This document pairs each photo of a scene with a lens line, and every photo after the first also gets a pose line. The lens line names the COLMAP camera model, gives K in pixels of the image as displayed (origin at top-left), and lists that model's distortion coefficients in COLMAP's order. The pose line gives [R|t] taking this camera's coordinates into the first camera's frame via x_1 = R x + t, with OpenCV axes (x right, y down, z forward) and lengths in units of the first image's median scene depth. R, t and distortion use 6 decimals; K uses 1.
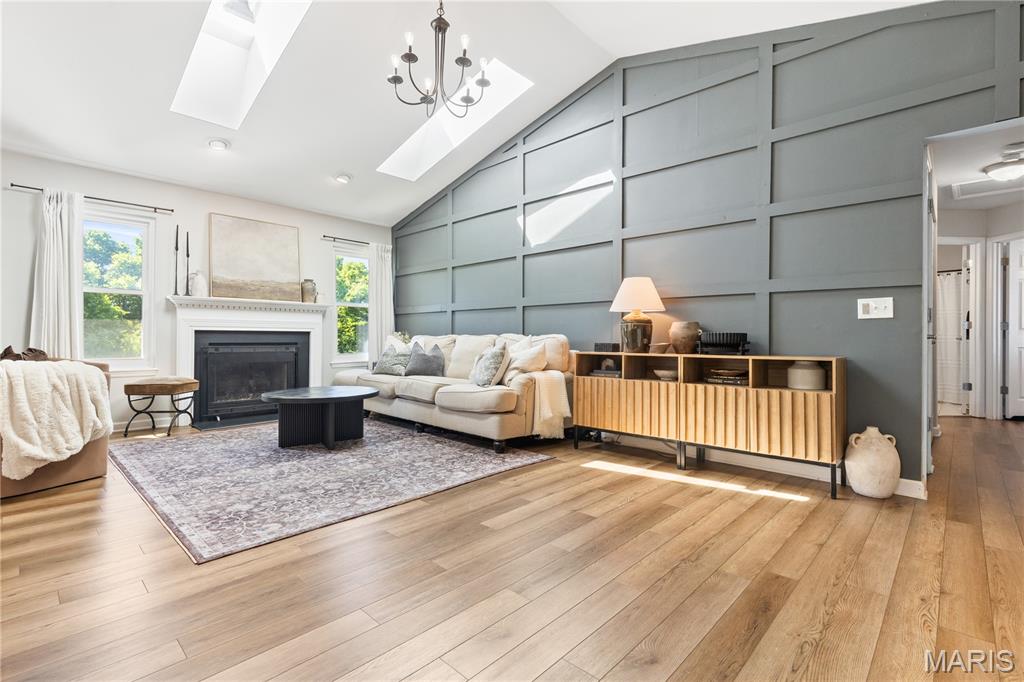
lens RADIAL K [[476.4, 0, 507.6], [0, 476.4, 337.1], [0, 0, 1]] dist [0.000410, 0.000068]
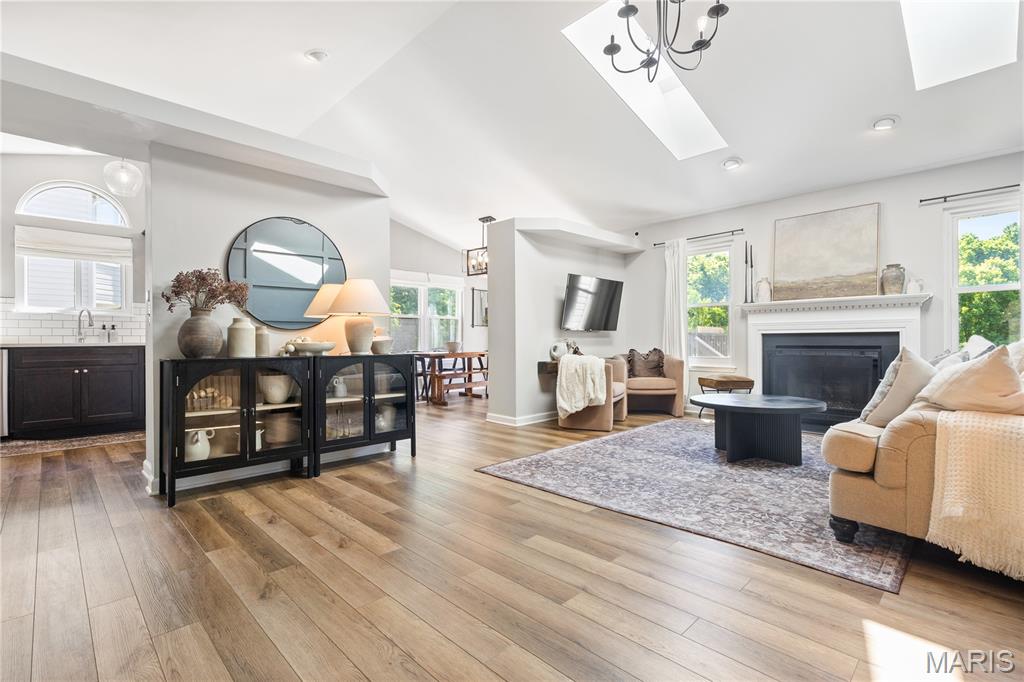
lens RADIAL K [[463.2, 0, 512.0], [0, 463.2, 341.0], [0, 0, 1]] dist [0.011767, 0.000617]
pose [[-0.026957, -0.005170, -0.999623, 0.647657], [0.007014, 0.999961, -0.005361, 0.005305], [0.999612, -0.007156, -0.026920, 0.723561]]
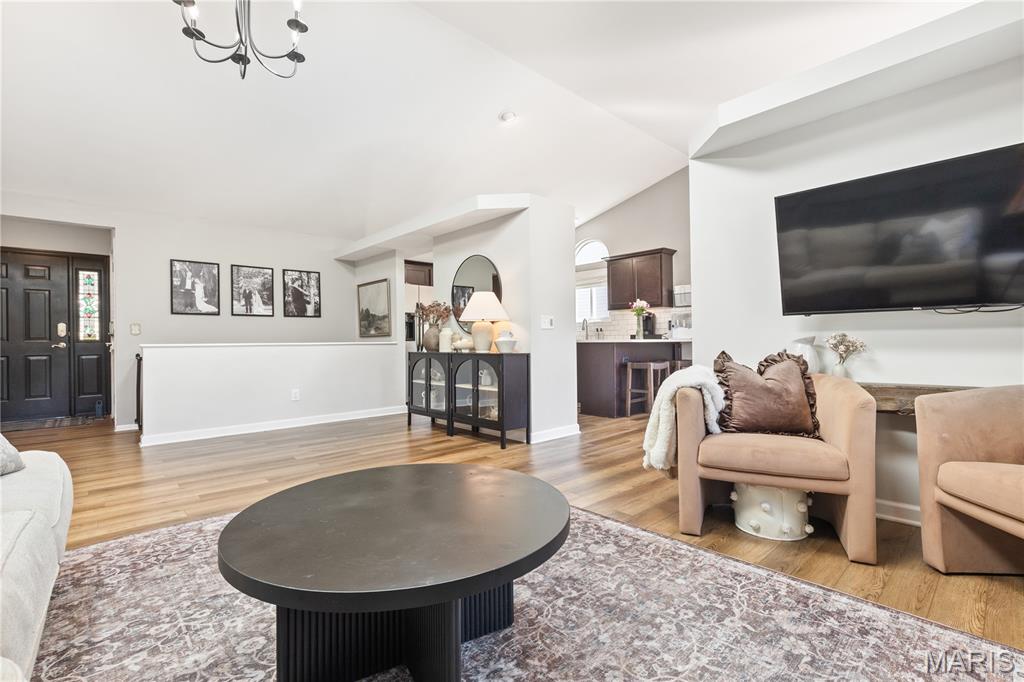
lens RADIAL K [[463.2, 0, 512.0], [0, 463.2, 341.0], [0, 0, 1]] dist [0.011767, 0.000617]
pose [[-0.998227, 0.007511, 0.059047, -0.610334], [0.007360, 0.999969, -0.002772, -0.000985], [-0.059066, -0.002332, -0.998251, 1.689301]]
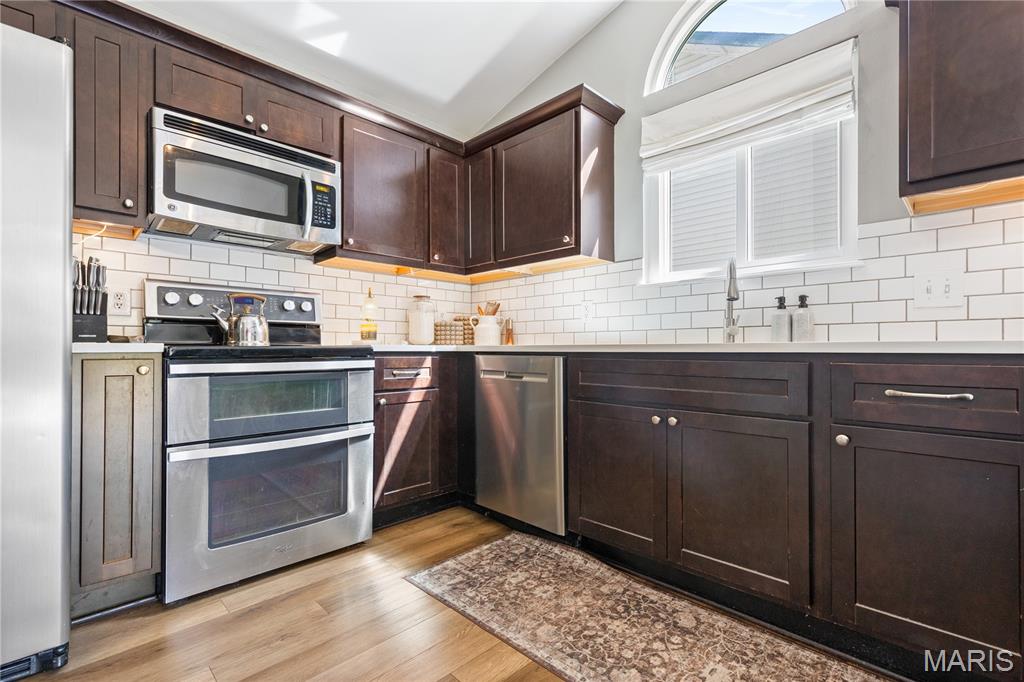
lens RADIAL K [[459.2, 0, 498.7], [0, 459.2, 345.6], [0, 0, 1]] dist [-0.000006, -0.000191]
pose [[-0.999161, -0.004492, 0.040702, -0.564312], [-0.004743, 0.999970, -0.006069, 0.000876], [-0.040674, -0.006257, -0.999153, -0.098567]]
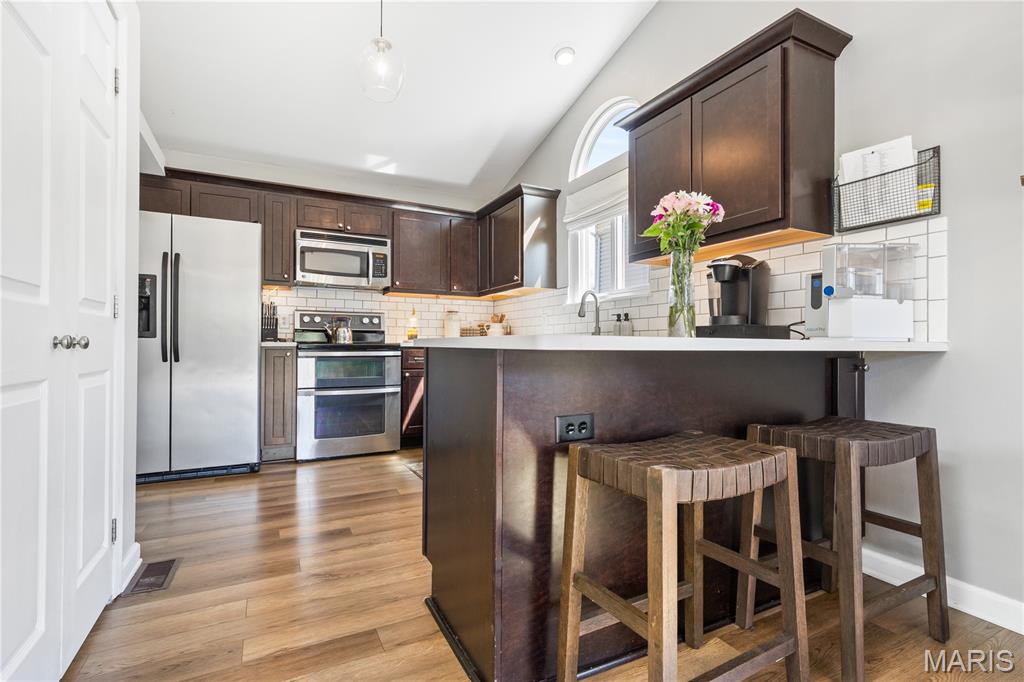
lens RADIAL K [[463.2, 0, 512.0], [0, 463.2, 341.0], [0, 0, 1]] dist [0.011767, 0.000617]
pose [[-0.946575, -0.005347, 0.322439, -1.008642], [-0.007993, 0.999944, -0.006881, -0.002271], [-0.322385, -0.009091, -0.946565, 0.288217]]
